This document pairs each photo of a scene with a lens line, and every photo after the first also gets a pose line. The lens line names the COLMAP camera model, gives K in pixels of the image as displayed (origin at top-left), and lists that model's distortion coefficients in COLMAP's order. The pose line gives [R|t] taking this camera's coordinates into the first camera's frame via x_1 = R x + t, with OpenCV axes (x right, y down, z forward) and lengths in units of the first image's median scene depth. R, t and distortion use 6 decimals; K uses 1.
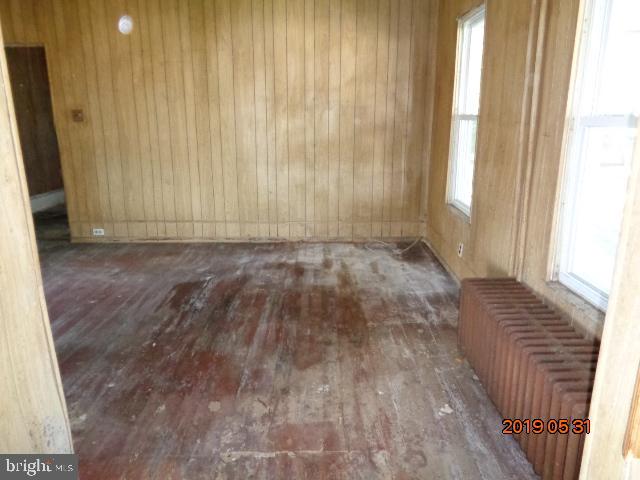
lens RADIAL K [[477.7, 0, 320.5], [0, 477.7, 239.7], [0, 0, 1]] dist [-0.005085, 0.008527]
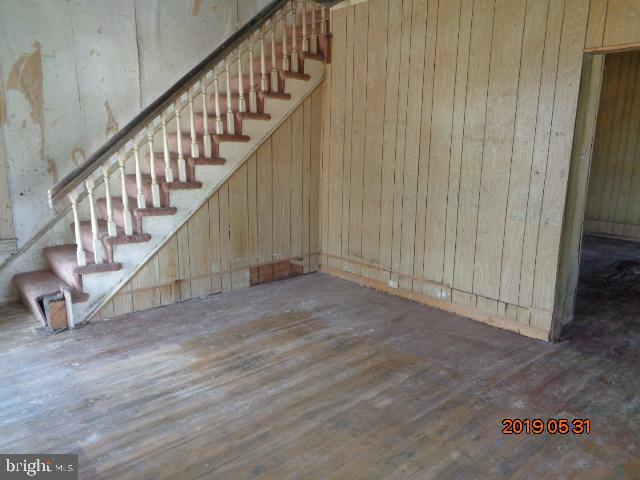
lens RADIAL K [[477.7, 0, 320.3], [0, 477.7, 242.1], [0, 0, 1]] dist [-0.005085, 0.008527]
pose [[0.667673, 0.162716, -0.726455, 0.110138], [-0.192484, 0.980372, 0.042682, 0.131165], [0.719141, 0.111334, 0.685887, -0.543555]]
